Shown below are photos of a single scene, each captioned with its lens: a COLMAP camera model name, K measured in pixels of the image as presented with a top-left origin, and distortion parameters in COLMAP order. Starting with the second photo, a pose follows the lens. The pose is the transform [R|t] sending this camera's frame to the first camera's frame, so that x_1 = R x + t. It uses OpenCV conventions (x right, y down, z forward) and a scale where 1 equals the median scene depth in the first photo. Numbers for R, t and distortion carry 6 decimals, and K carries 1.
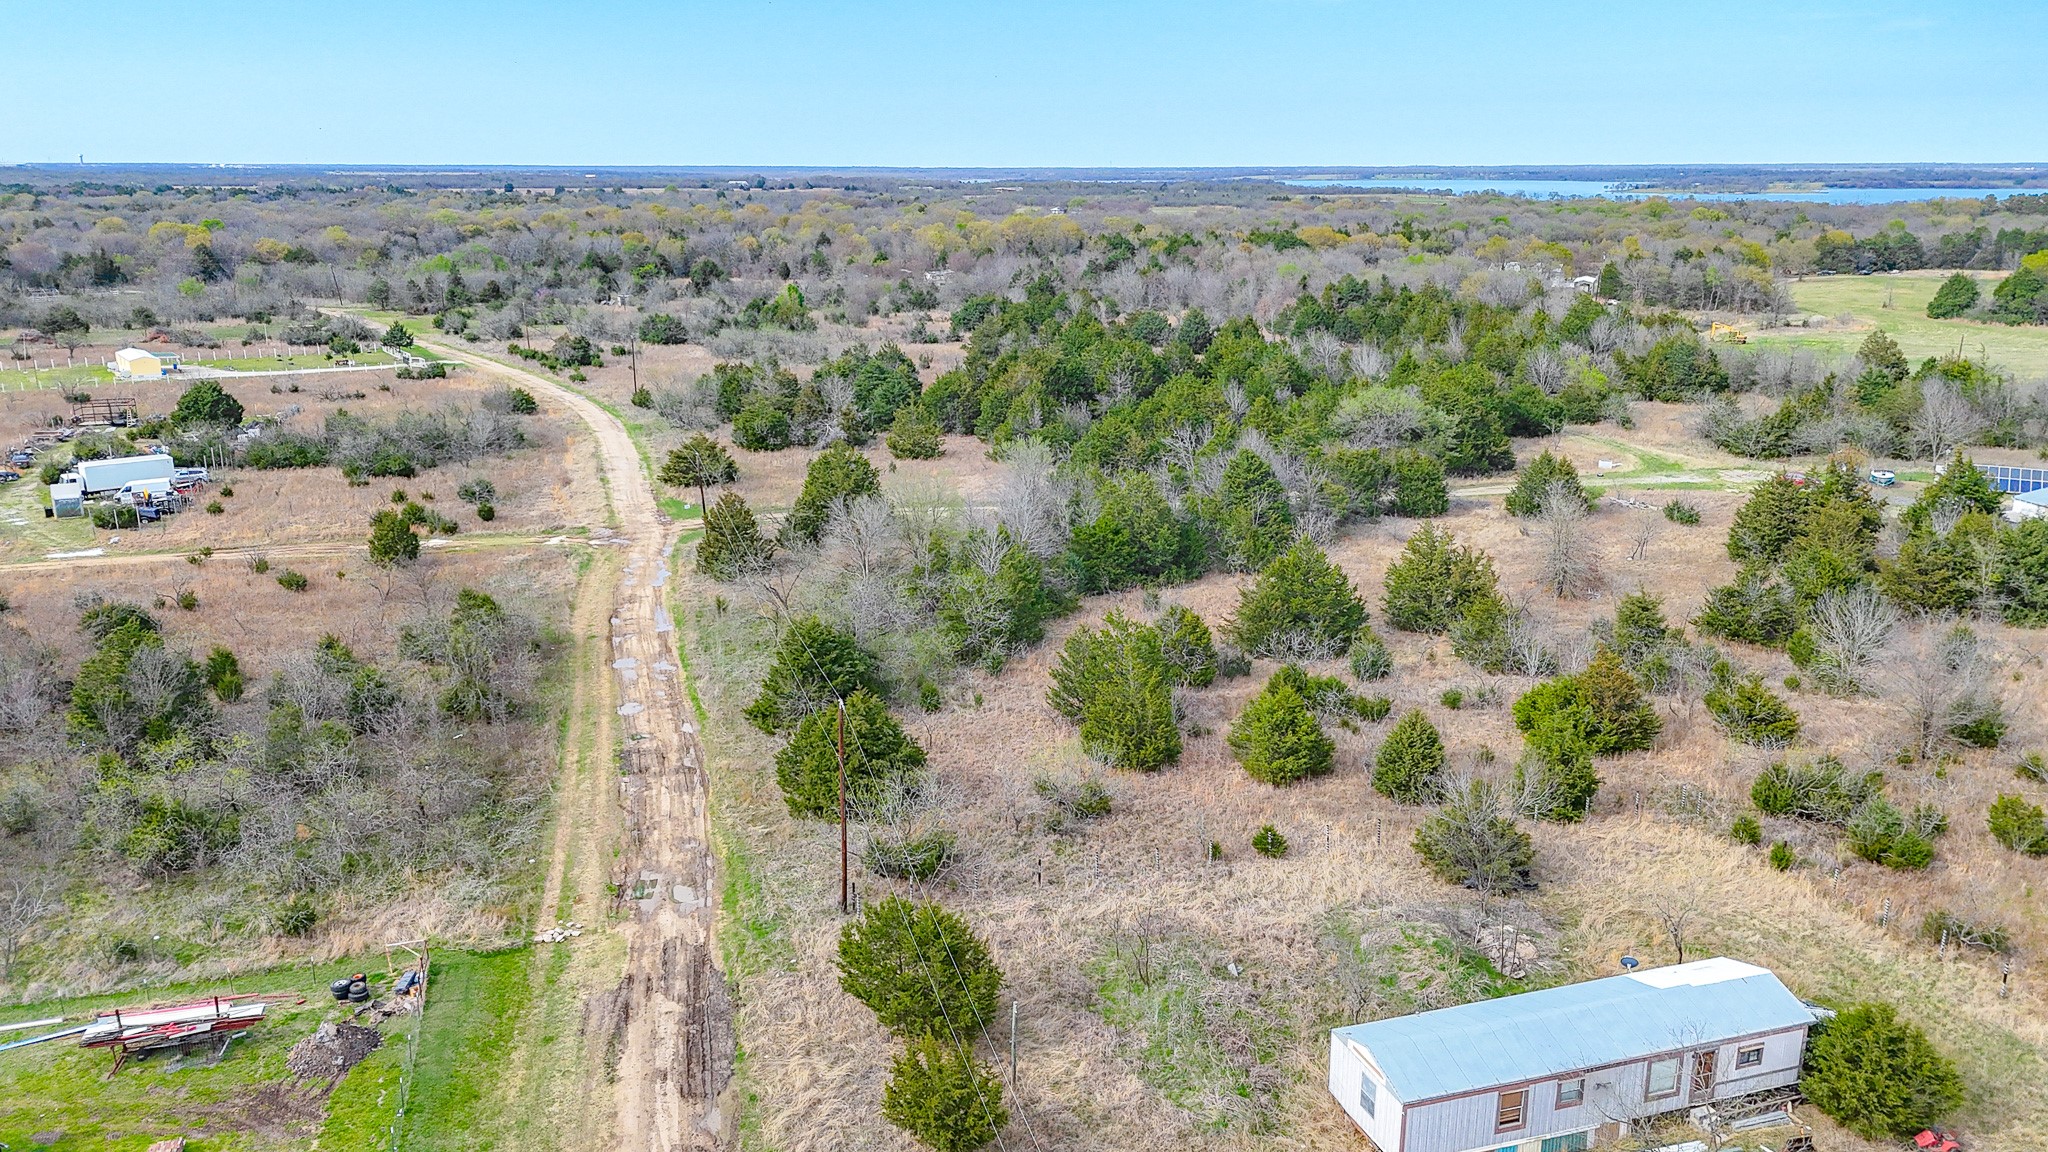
lens RADIAL K [[1510.0, 0, 1024.0], [0, 1510.0, 576.0], [0, 0, 1]] dist [0.068189, -0.058807]
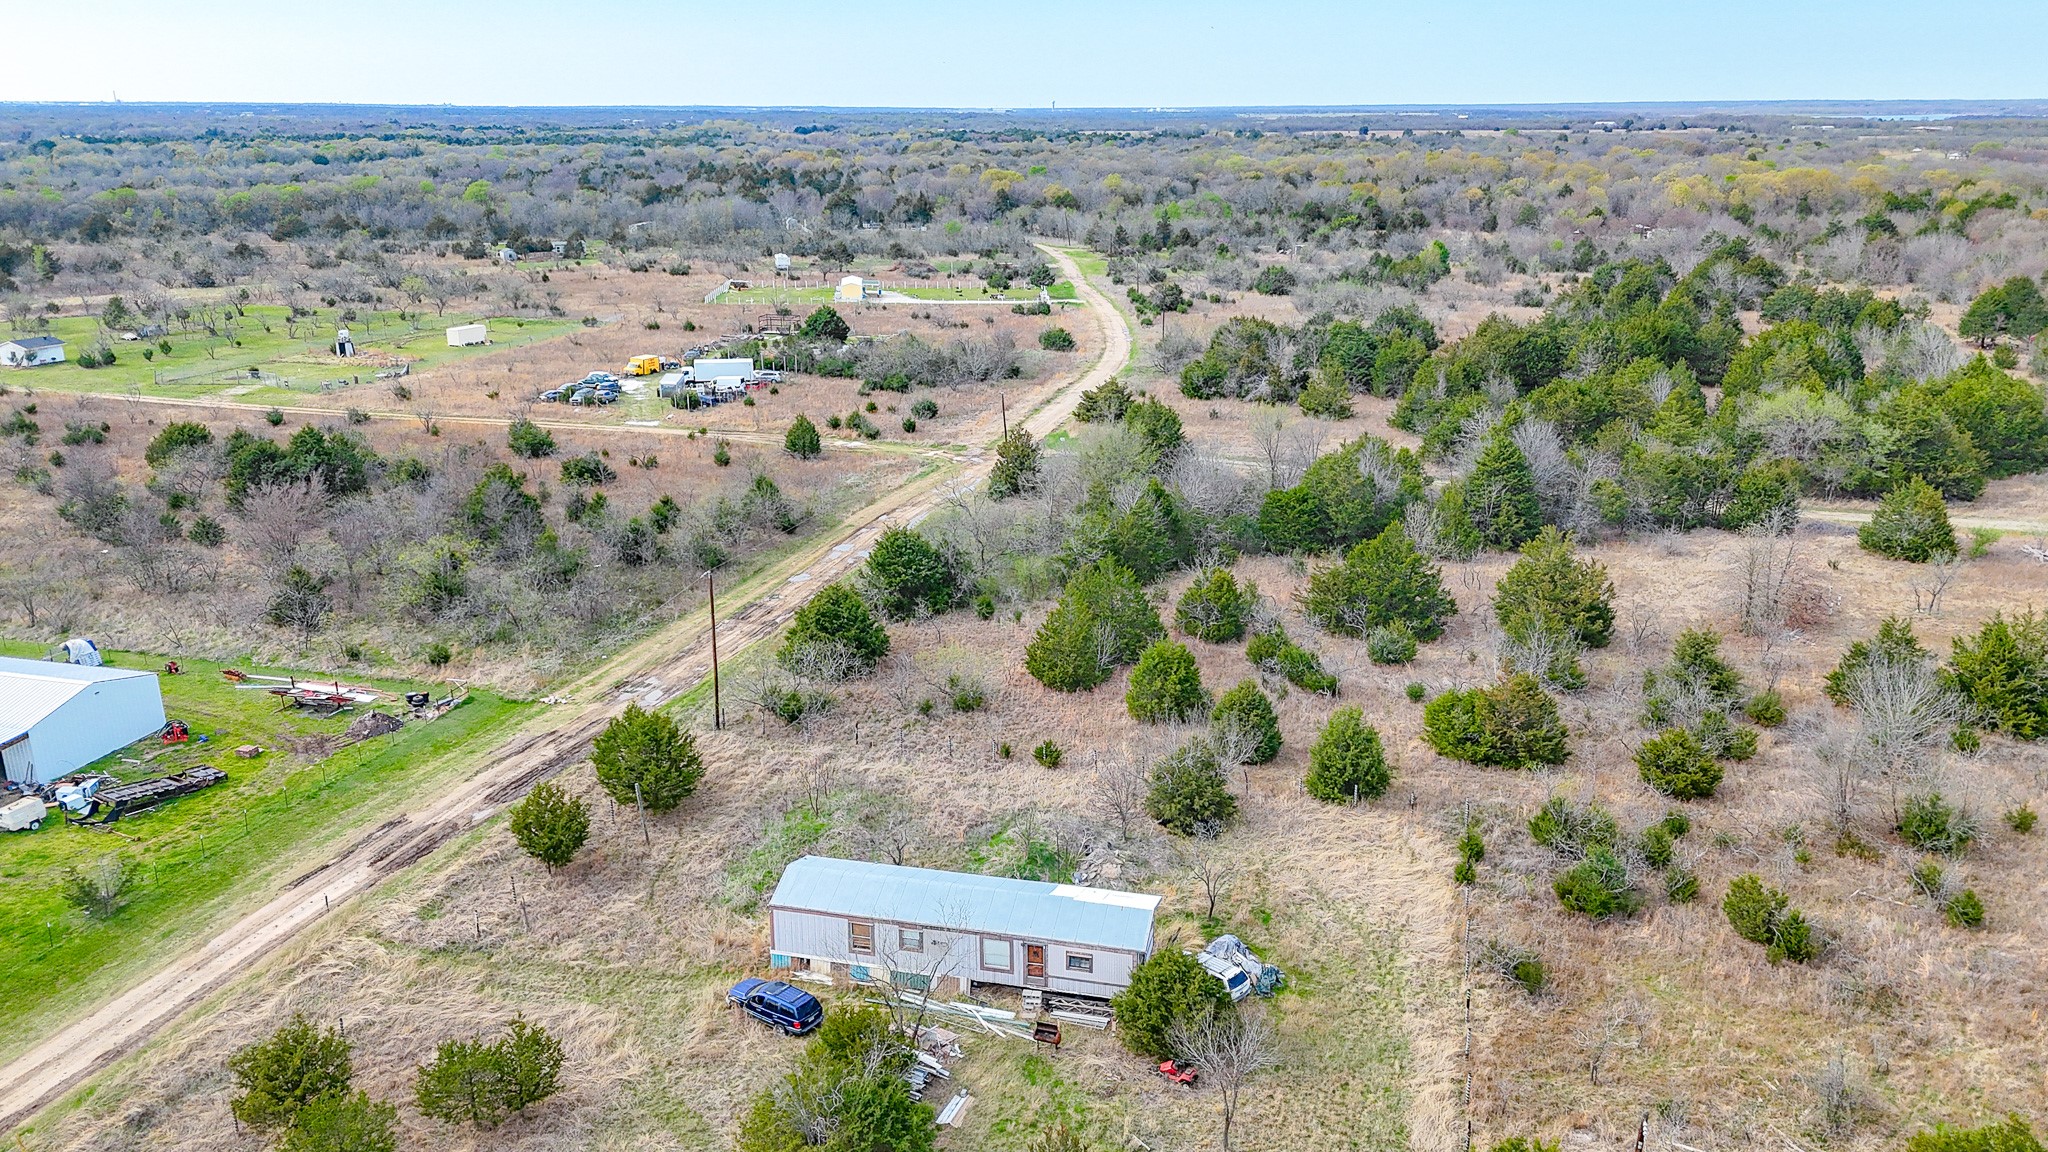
lens RADIAL K [[1510.0, 0, 1024.0], [0, 1510.0, 576.0], [0, 0, 1]] dist [0.068189, -0.058807]
pose [[0.848330, 0.154190, -0.506520, 0.391830], [-0.135183, 0.988027, 0.074359, -0.026040], [0.511921, 0.005392, 0.859016, -0.014733]]
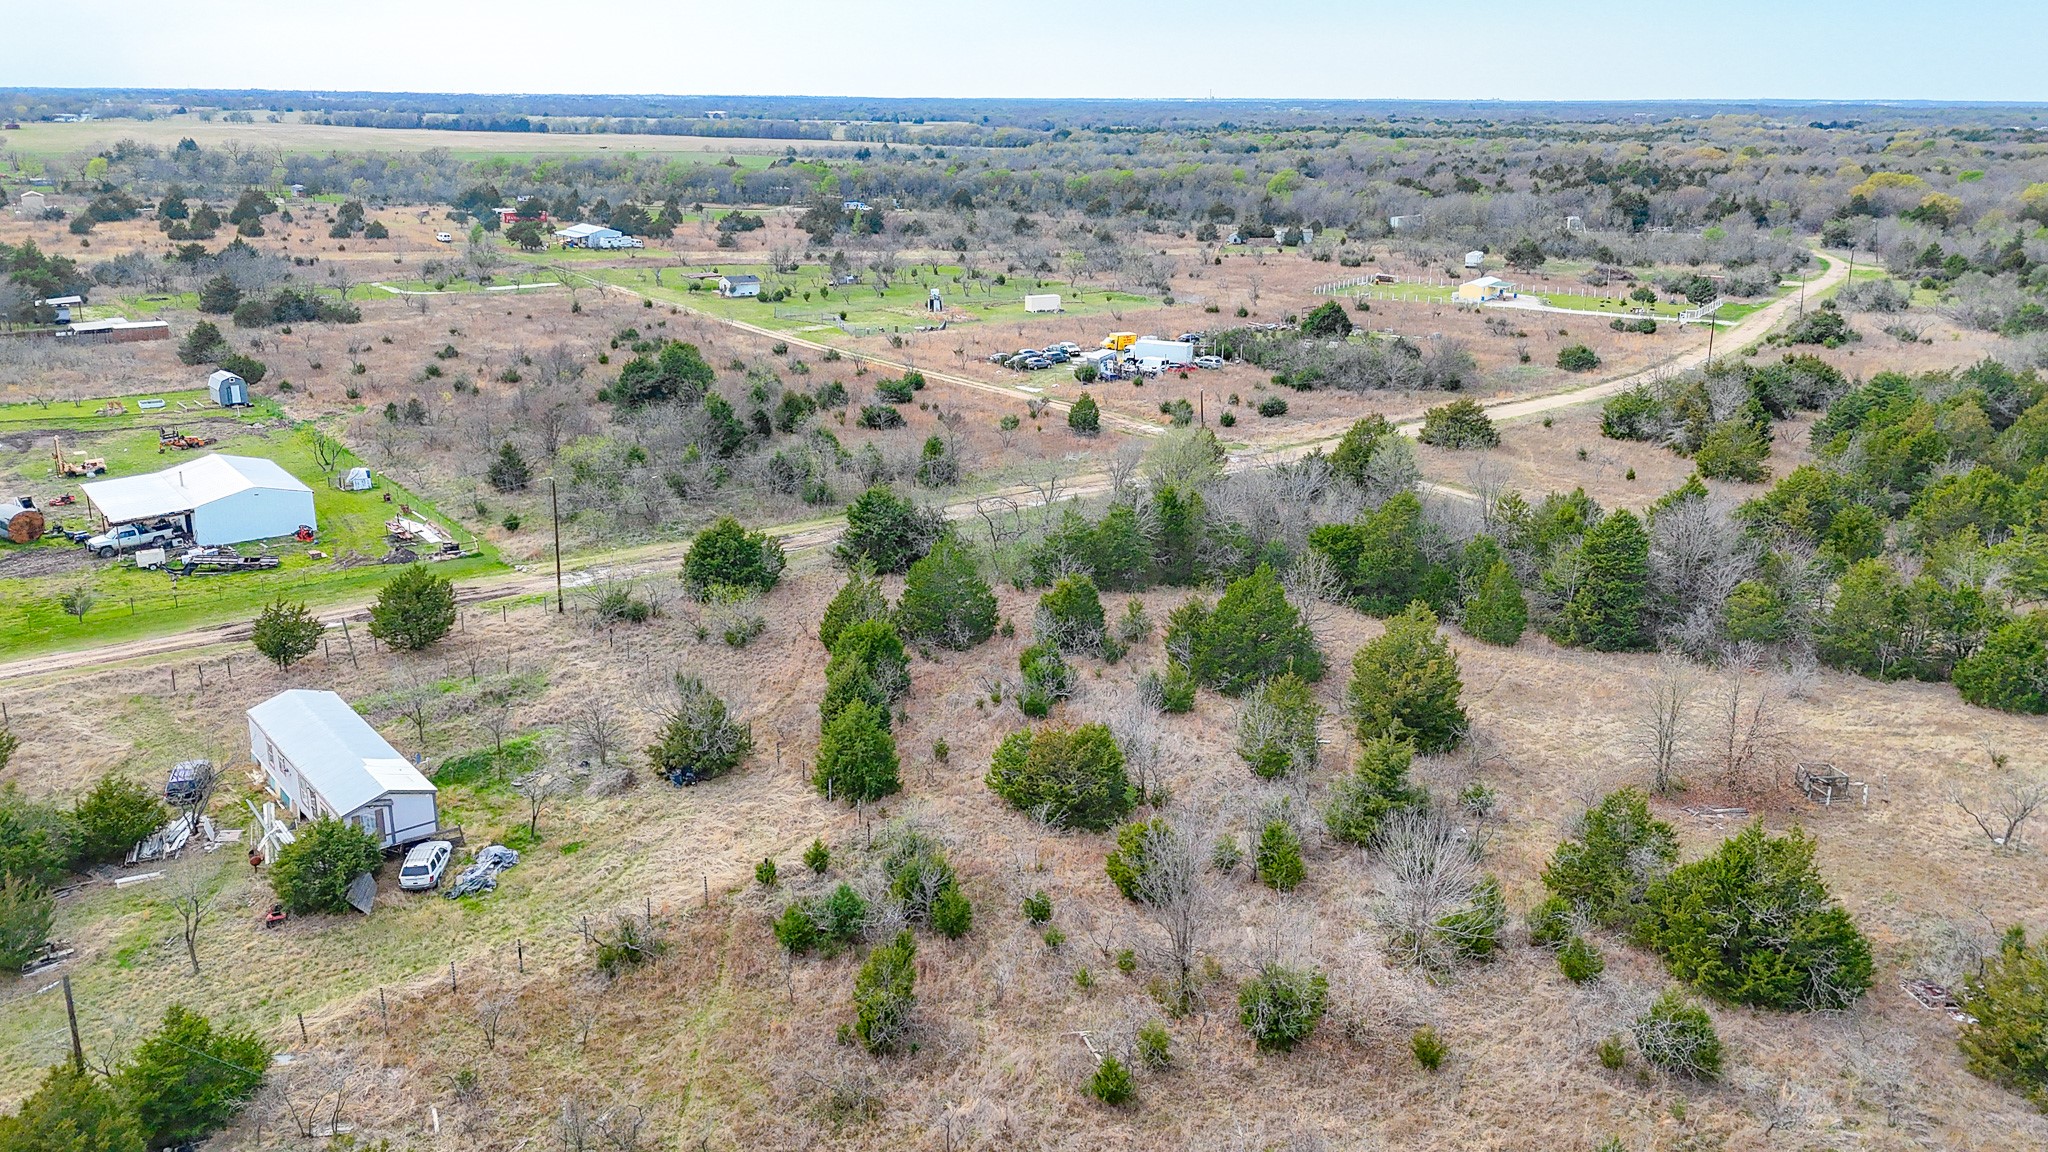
lens RADIAL K [[1517.9, 0, 1011.1], [0, 1517.9, 546.0], [0, 0, 1]] dist [0.071894, -0.069190]
pose [[0.358496, 0.264657, -0.895230, 0.747477], [-0.249484, 0.951254, 0.181312, -0.130109], [0.899577, 0.158346, 0.407049, 0.378313]]
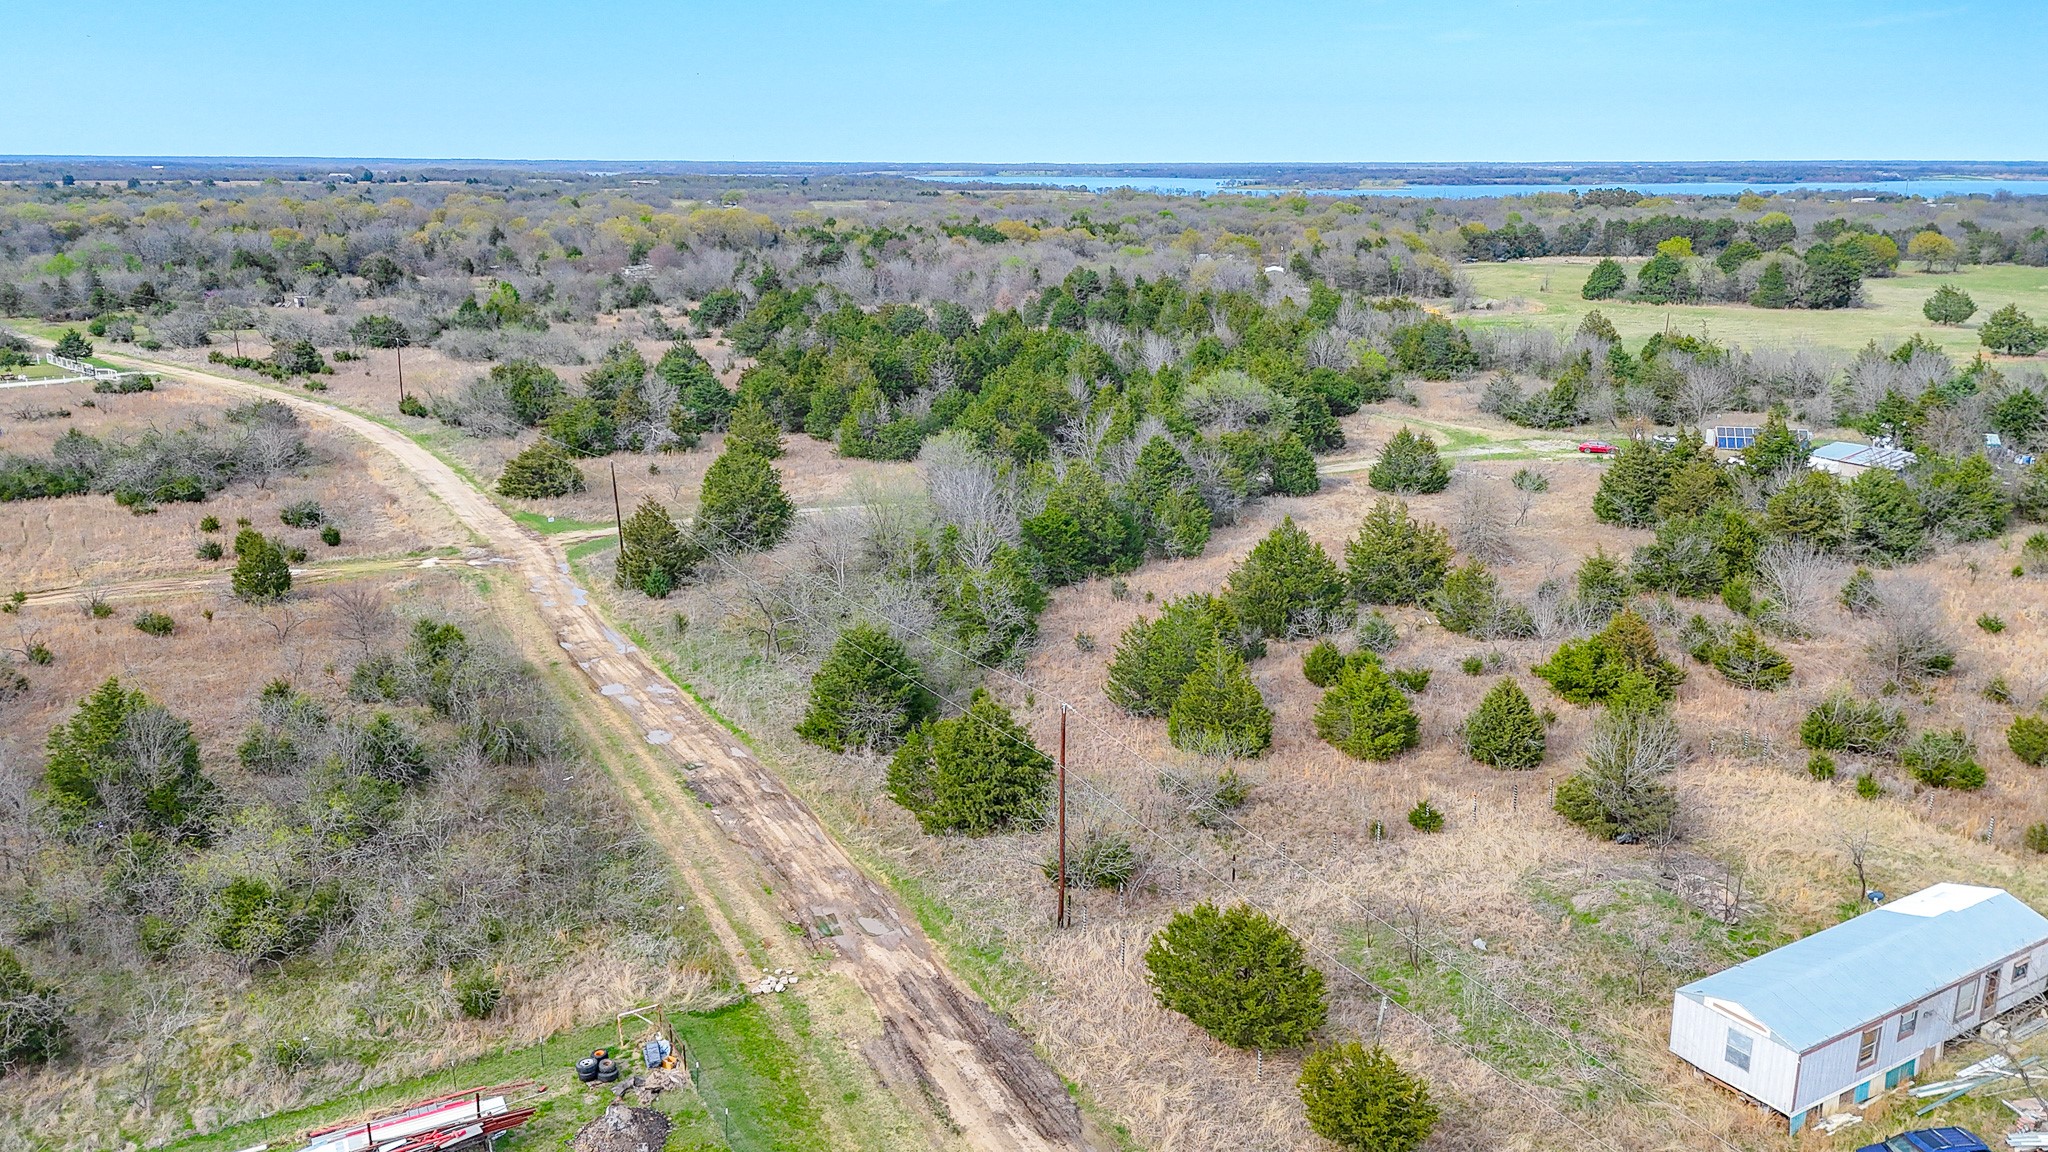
lens RADIAL K [[1524.1, 0, 994.5], [0, 1524.1, 569.2], [0, 0, 1]] dist [0.066075, -0.055697]
pose [[0.975607, -0.054562, 0.212635, -0.175089], [0.055292, 0.998467, 0.002517, -0.003571], [-0.212447, 0.009301, 0.977128, 0.035722]]
